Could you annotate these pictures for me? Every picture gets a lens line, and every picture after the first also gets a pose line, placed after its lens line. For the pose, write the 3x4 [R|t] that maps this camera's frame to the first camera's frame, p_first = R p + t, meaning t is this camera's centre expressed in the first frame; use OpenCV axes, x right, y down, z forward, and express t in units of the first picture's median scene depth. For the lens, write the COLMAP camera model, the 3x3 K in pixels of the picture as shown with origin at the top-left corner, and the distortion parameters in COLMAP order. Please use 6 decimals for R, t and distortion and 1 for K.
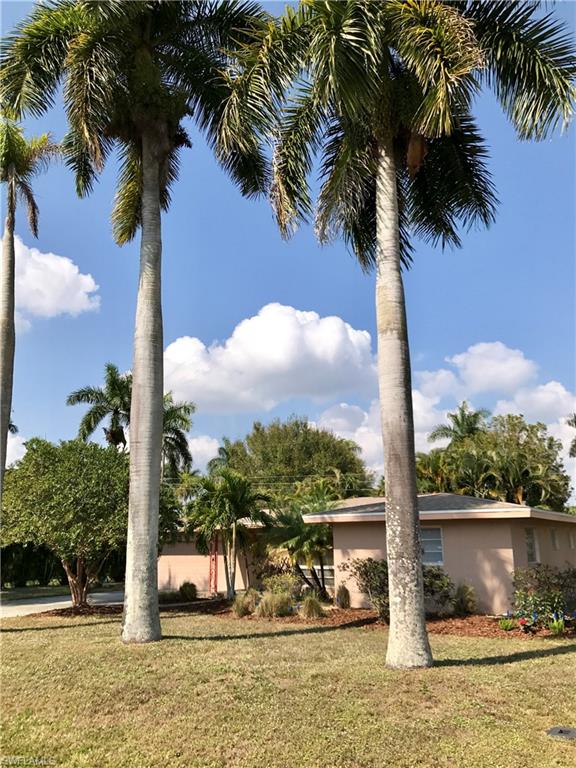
lens RADIAL K [[637.3, 0, 282.2], [0, 637.3, 386.1], [0, 0, 1]] dist [0.056239, -0.042035]
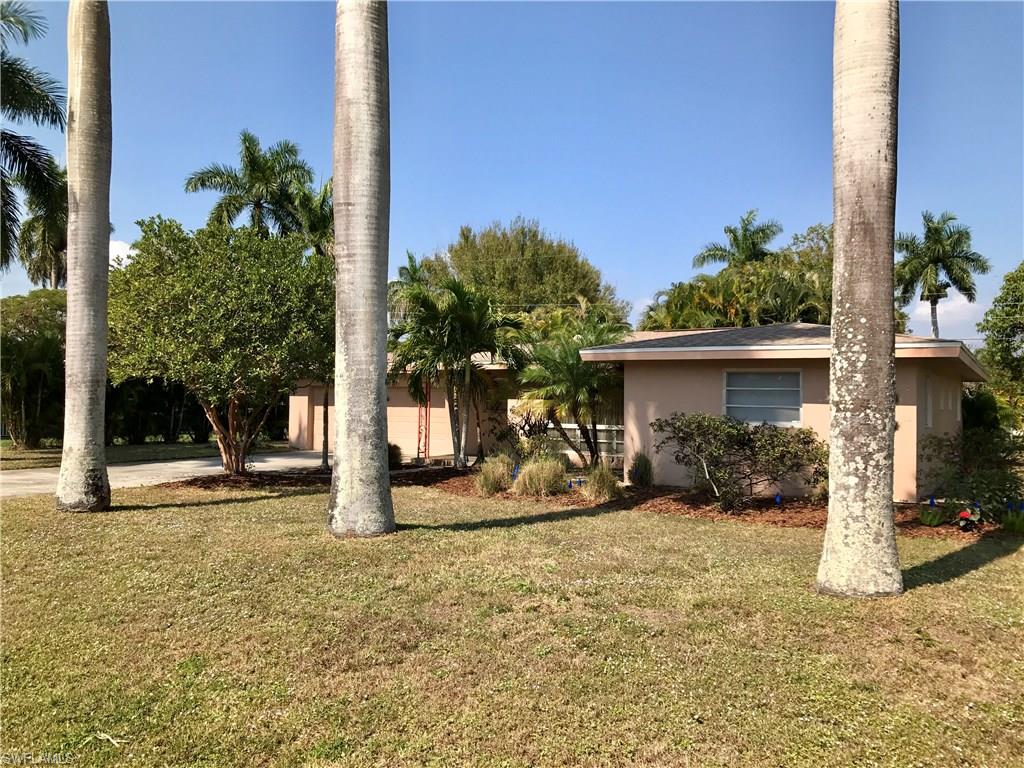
lens RADIAL K [[849.7, 0, 518.9], [0, 849.7, 376.9], [0, 0, 1]] dist [0.056239, -0.042035]
pose [[0.998227, 0.026139, 0.053471, -0.078083], [-0.036927, 0.976577, 0.211974, 0.049355], [-0.046678, -0.213572, 0.975811, 0.155343]]
